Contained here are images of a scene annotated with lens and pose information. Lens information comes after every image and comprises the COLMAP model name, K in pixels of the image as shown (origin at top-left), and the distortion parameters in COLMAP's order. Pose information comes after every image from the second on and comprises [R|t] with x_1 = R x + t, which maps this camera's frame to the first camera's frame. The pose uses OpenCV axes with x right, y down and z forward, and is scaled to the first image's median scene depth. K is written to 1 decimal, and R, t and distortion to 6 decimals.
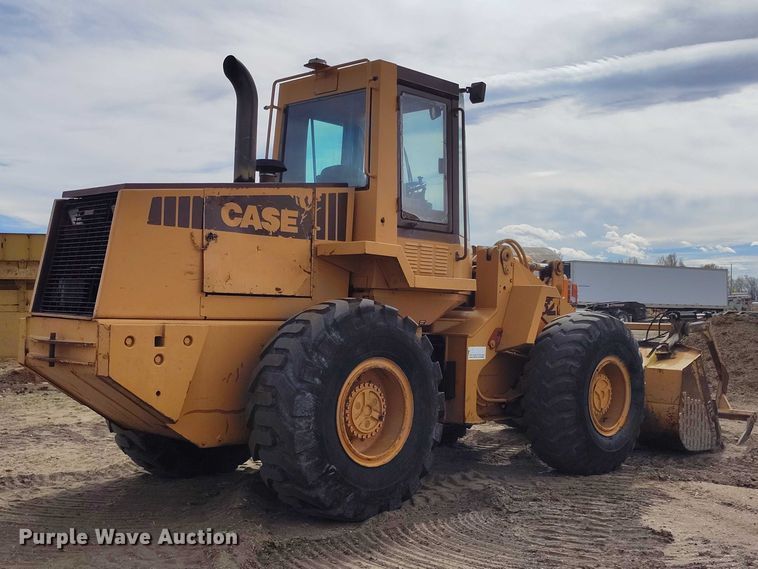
lens RADIAL K [[872.5, 0, 379.0], [0, 872.5, 284.5], [0, 0, 1]] dist [-0.004794, 0.004921]
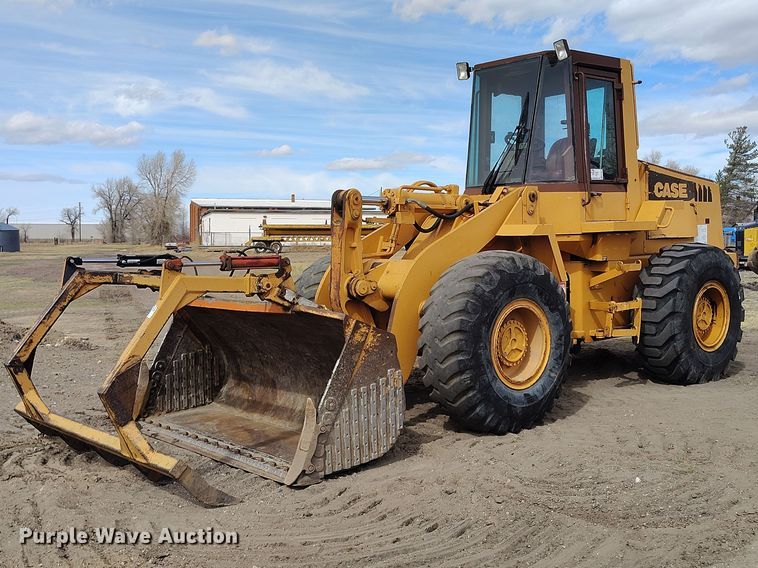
lens RADIAL K [[872.5, 0, 379.0], [0, 872.5, 284.0], [0, 0, 1]] dist [-0.004794, 0.004921]
pose [[0.998191, -0.054376, -0.025666, -0.622546], [0.056352, 0.994883, 0.083855, -0.069180], [0.020975, -0.085150, 0.996147, -0.579180]]
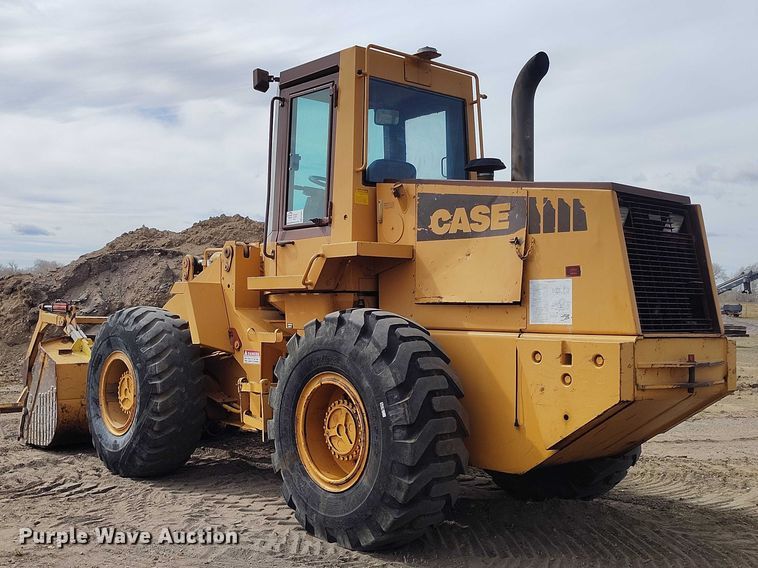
lens RADIAL K [[935.2, 0, 376.7], [0, 935.2, 267.6], [0, 0, 1]] dist [0.019175, 0.006709]
pose [[-0.033728, -0.074081, -0.996682, 0.816043], [0.021835, 0.996956, -0.074841, 0.042507], [0.999192, -0.024286, -0.032008, 0.929508]]
